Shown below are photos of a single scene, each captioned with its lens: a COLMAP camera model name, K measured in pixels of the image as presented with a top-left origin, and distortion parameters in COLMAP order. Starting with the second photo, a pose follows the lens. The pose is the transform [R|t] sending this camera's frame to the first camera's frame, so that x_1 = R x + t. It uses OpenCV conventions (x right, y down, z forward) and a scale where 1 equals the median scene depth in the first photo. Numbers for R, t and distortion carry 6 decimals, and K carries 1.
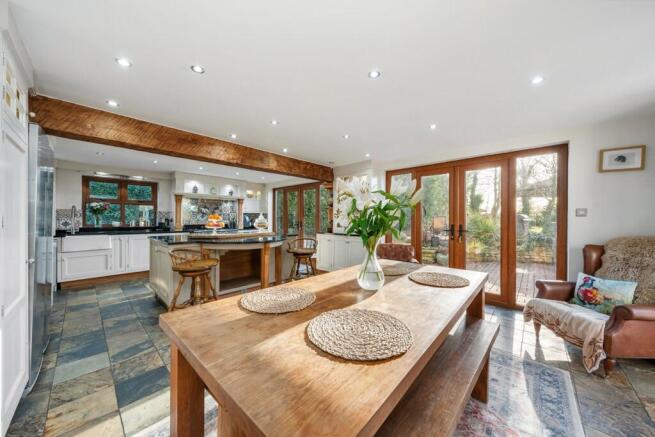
lens RADIAL K [[224.5, 0, 338.2], [0, 224.5, 217.4], [0, 0, 1]] dist [-0.000272, 0.000101]
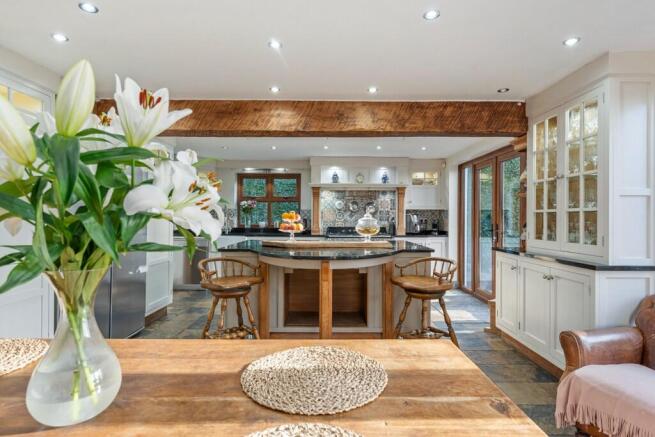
lens RADIAL K [[354.8, 0, 327.5], [0, 354.8, 218.5], [0, 0, 1]] dist [0.017198, 0.000074]
pose [[0.673203, 0.000922, -0.739457, 0.204160], [0.001532, 0.999995, 0.002642, 0.001984], [0.739456, -0.002911, 0.673198, 0.226883]]
